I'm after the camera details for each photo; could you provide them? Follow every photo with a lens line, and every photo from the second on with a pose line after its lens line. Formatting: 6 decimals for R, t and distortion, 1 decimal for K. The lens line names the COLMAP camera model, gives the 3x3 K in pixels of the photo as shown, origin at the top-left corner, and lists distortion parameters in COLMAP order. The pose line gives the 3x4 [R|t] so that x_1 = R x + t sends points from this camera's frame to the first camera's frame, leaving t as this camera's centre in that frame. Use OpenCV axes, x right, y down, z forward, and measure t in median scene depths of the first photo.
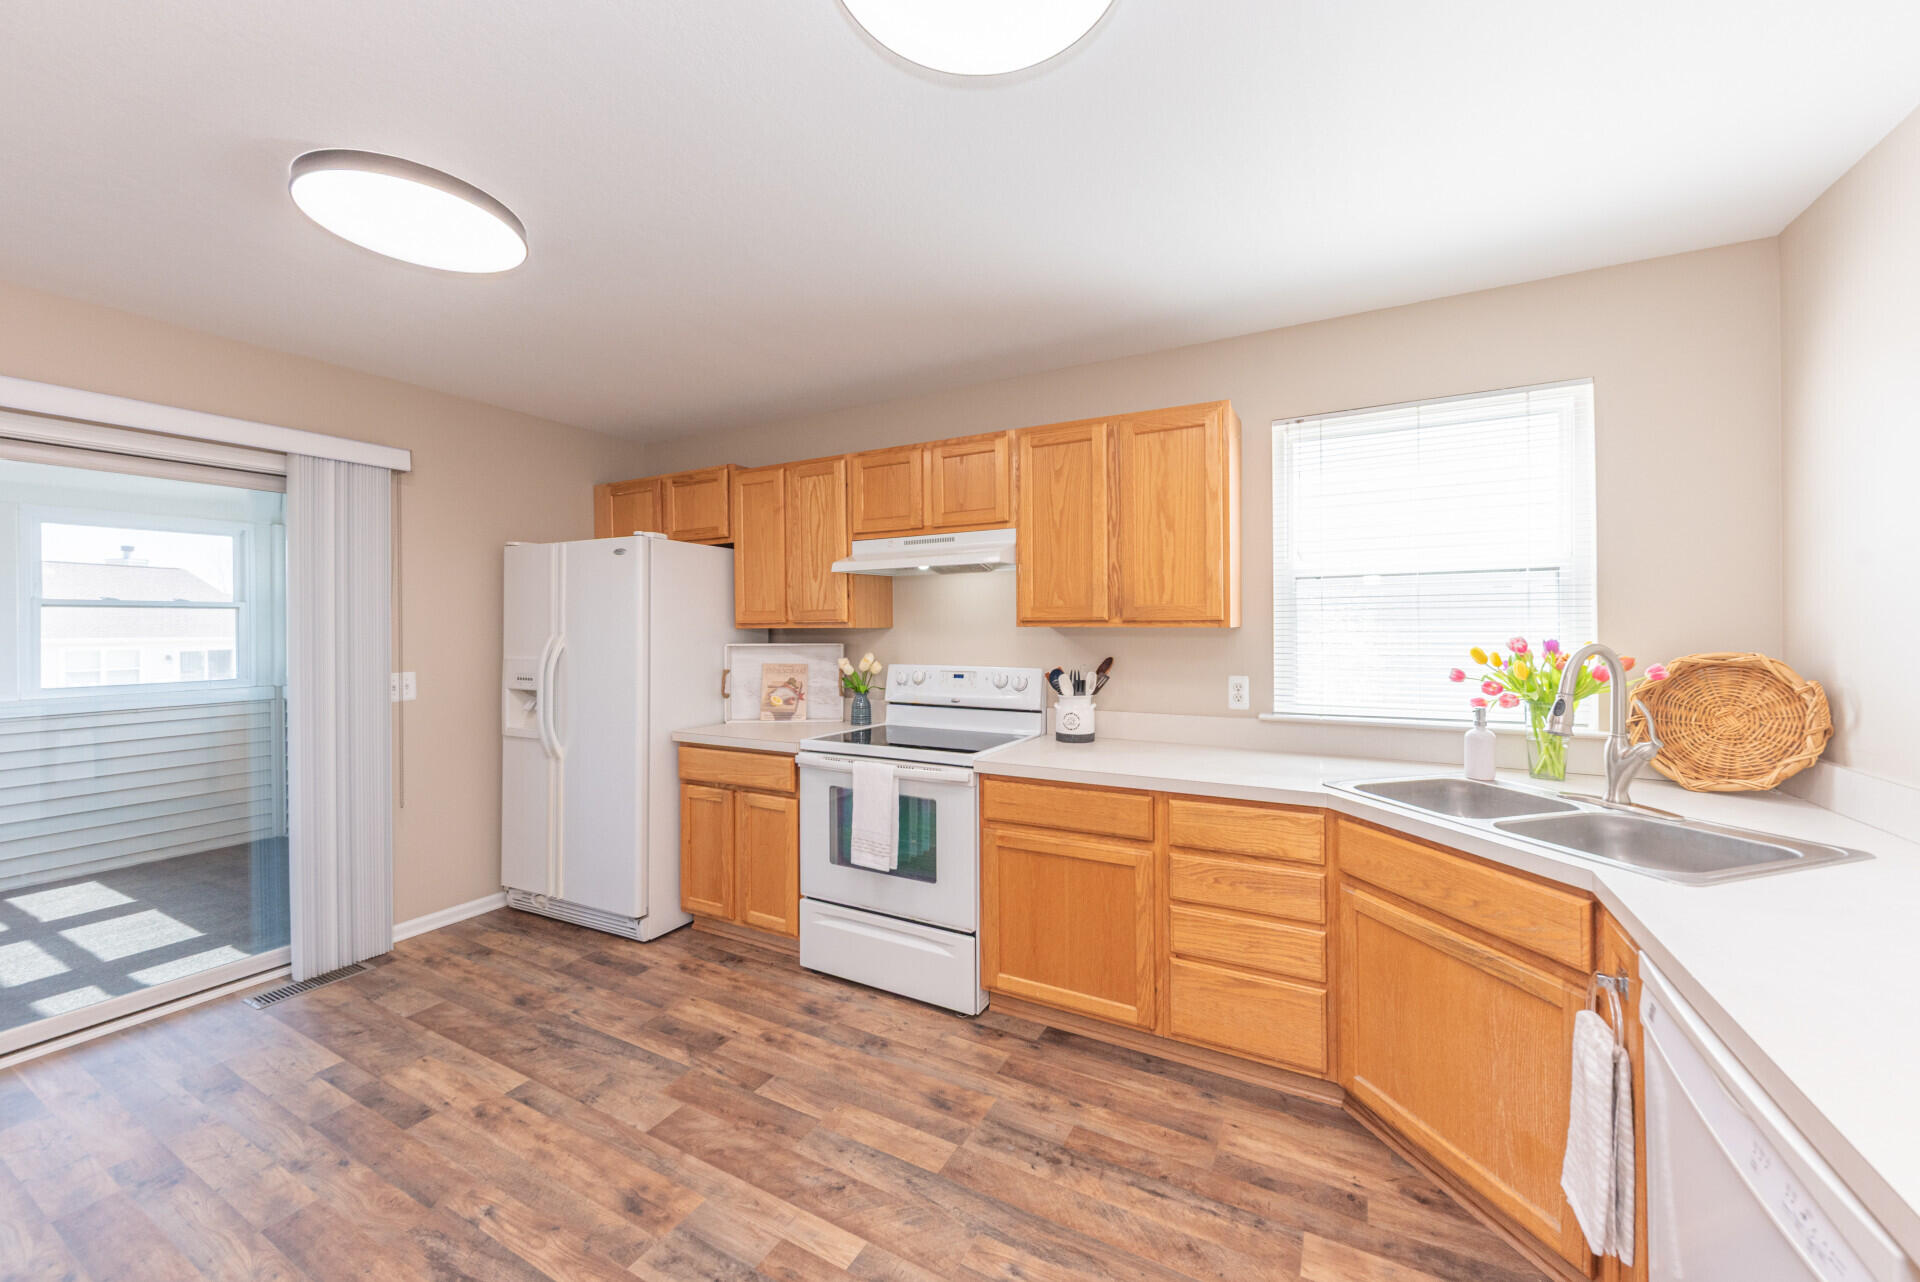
lens RADIAL K [[692.2, 0, 1041.2], [0, 692.2, 637.4], [0, 0, 1]] dist [0.011856, -0.005431]
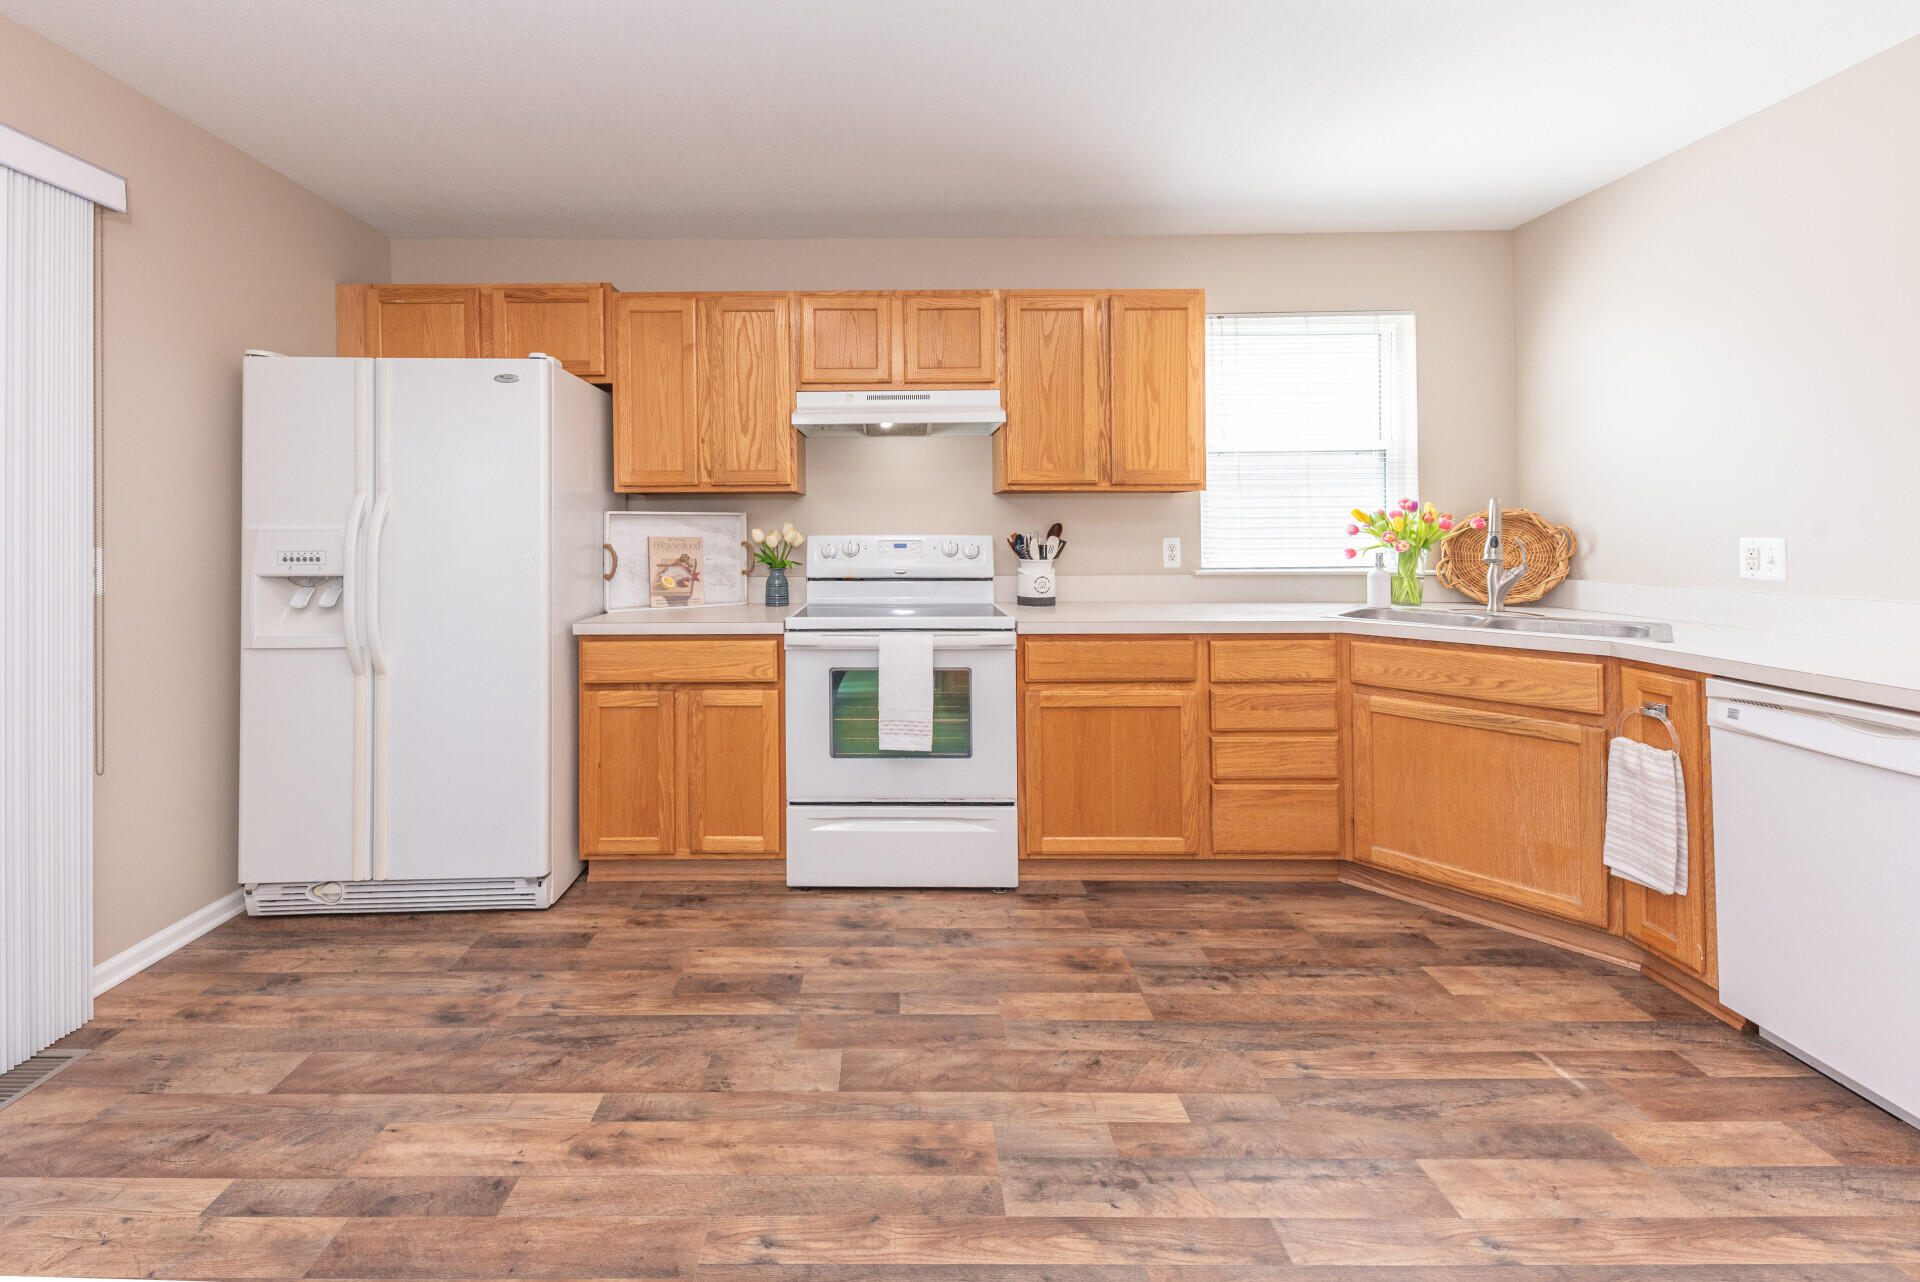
lens RADIAL K [[705.2, 0, 943.8], [0, 705.2, 531.1], [0, 0, 1]] dist [0.015645, -0.004887]
pose [[0.897689, -0.005997, 0.440589, -0.621498], [0.011169, 0.999896, -0.009147, 0.057960], [-0.440488, 0.013132, 0.897663, 0.155548]]
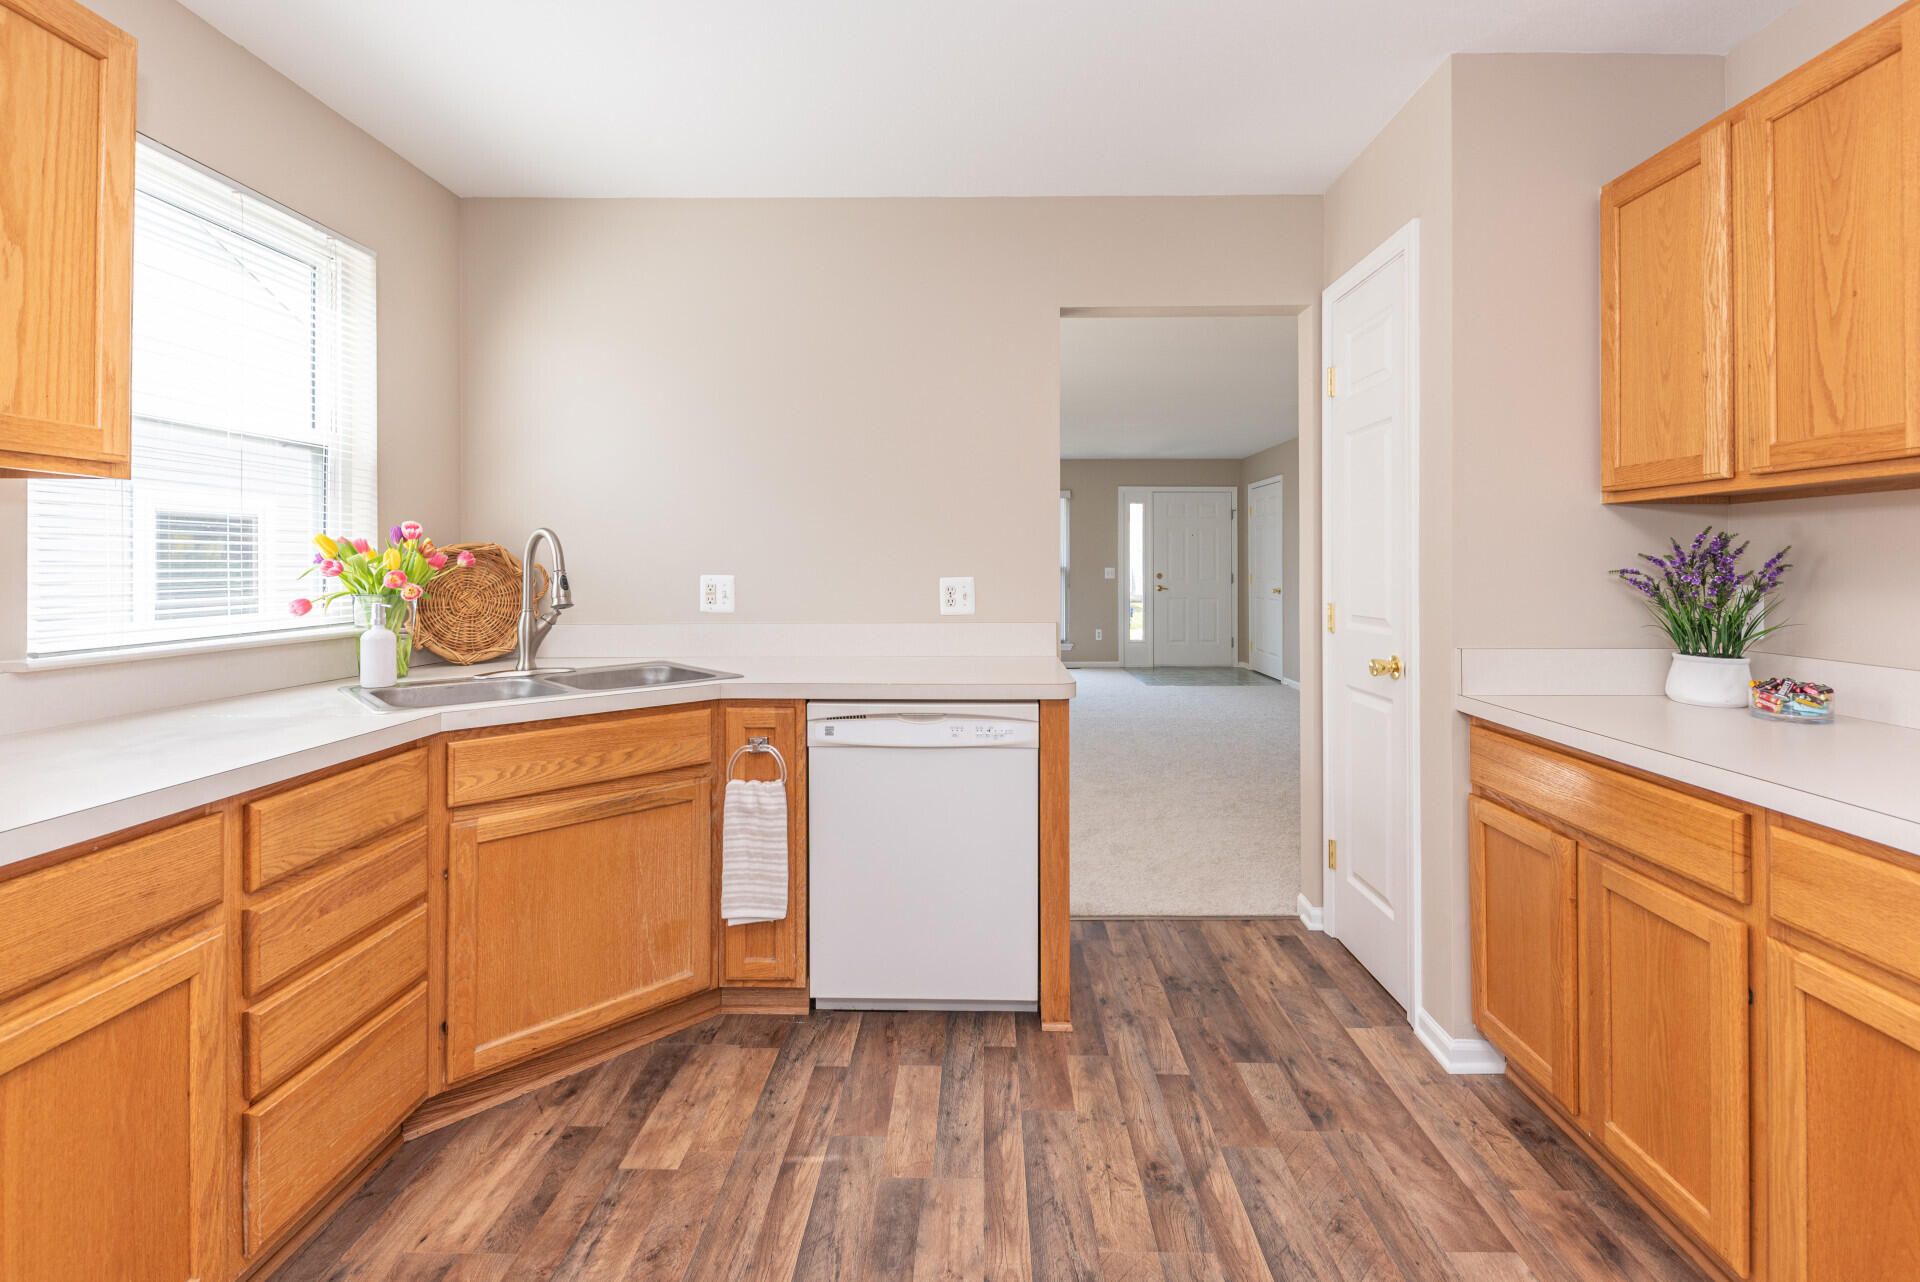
lens RADIAL K [[837.4, 0, 937.8], [0, 837.4, 562.5], [0, 0, 1]] dist [0.016632, -0.008304]
pose [[-0.359770, 0.002406, 0.933038, -0.524150], [0.013579, 0.999904, 0.002658, 0.052638], [-0.932942, 0.013626, -0.359768, 0.668538]]
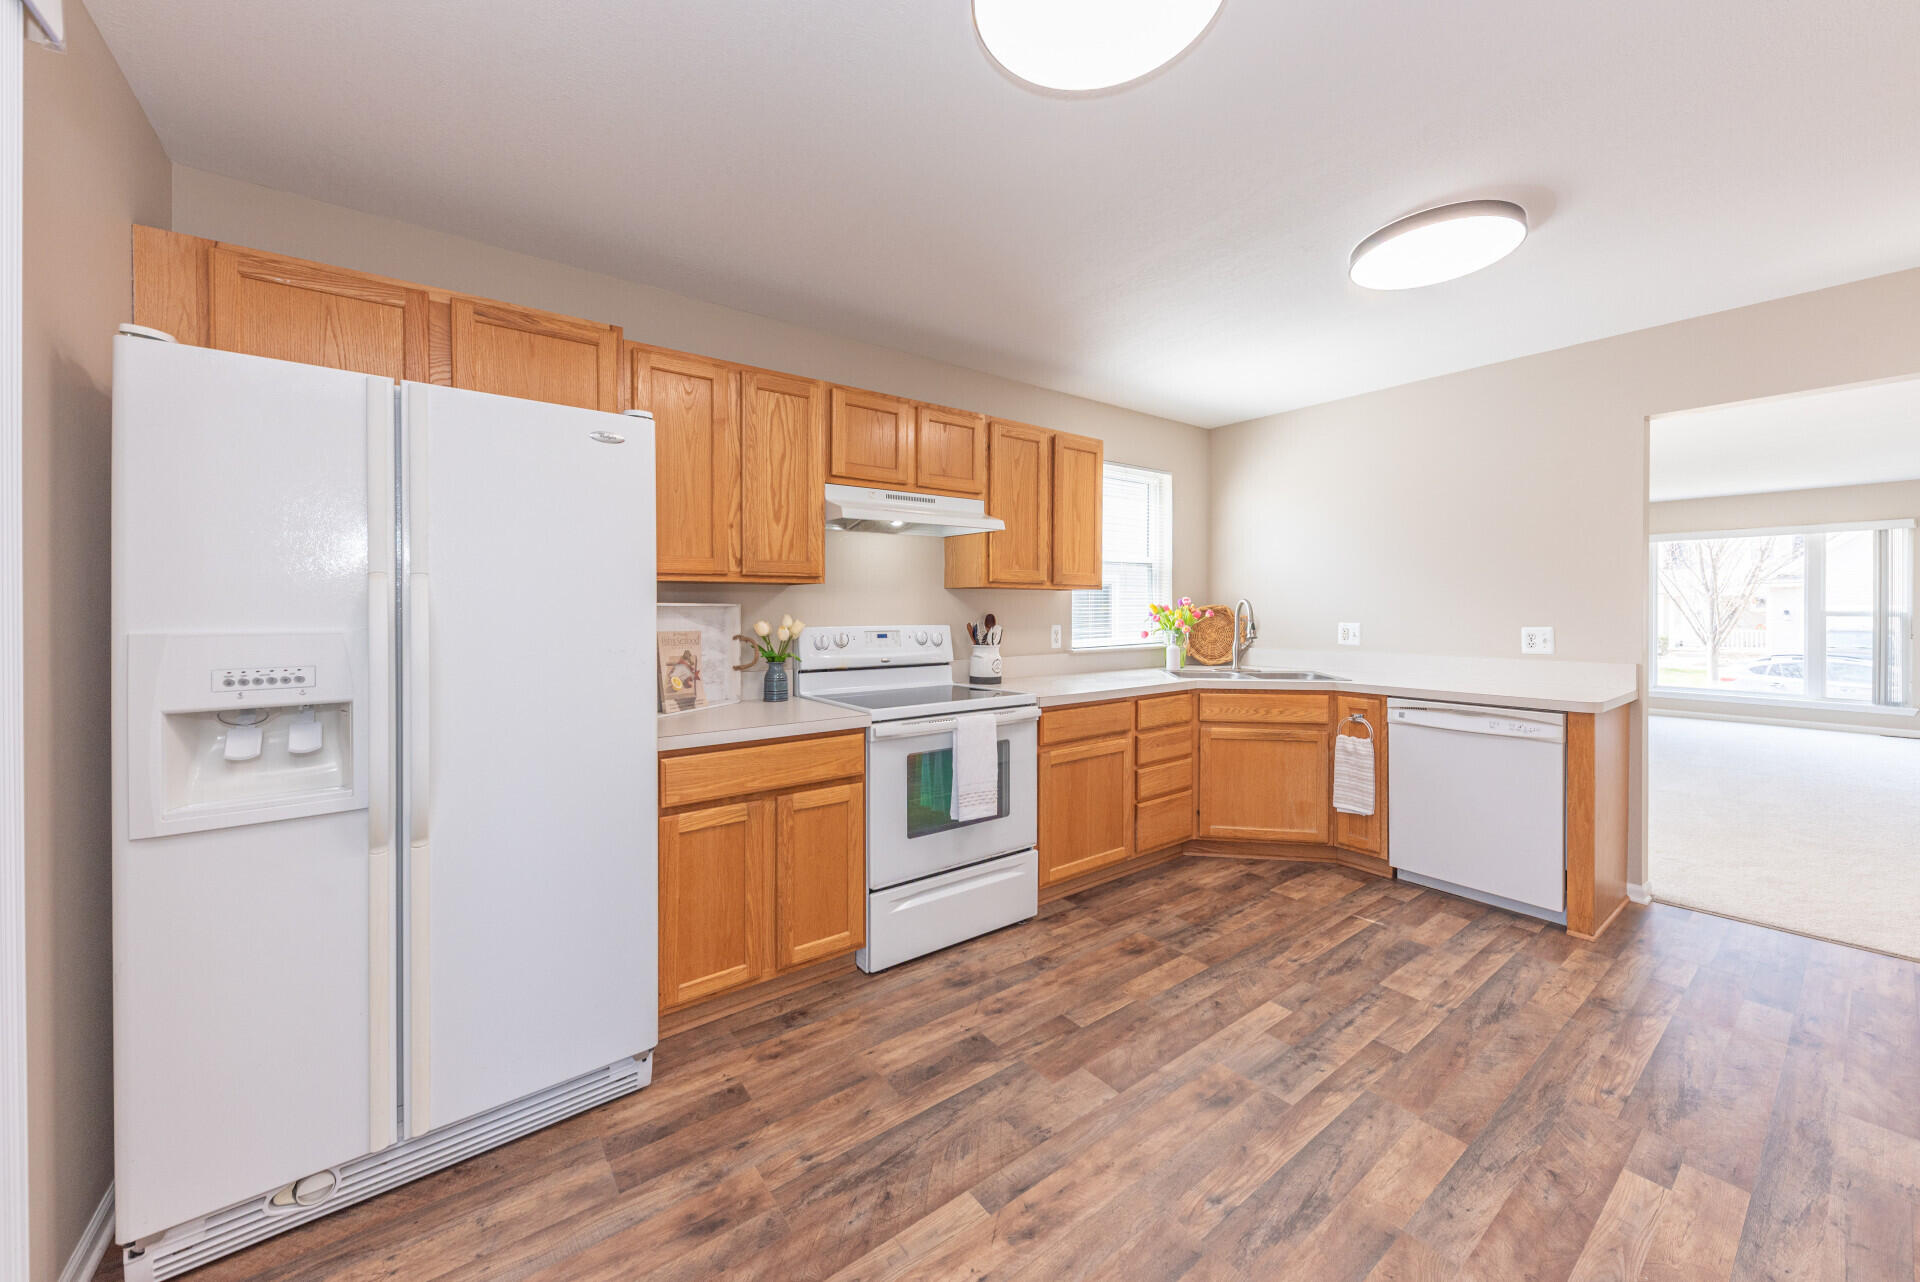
lens RADIAL K [[639.3, 0, 971.4], [0, 639.3, 619.7], [0, 0, 1]] dist [0.012411, -0.004424]
pose [[0.491000, -0.015384, 0.871024, -1.093294], [0.015041, 0.999845, 0.009181, 0.033245], [-0.871030, 0.008593, 0.491155, 0.560019]]
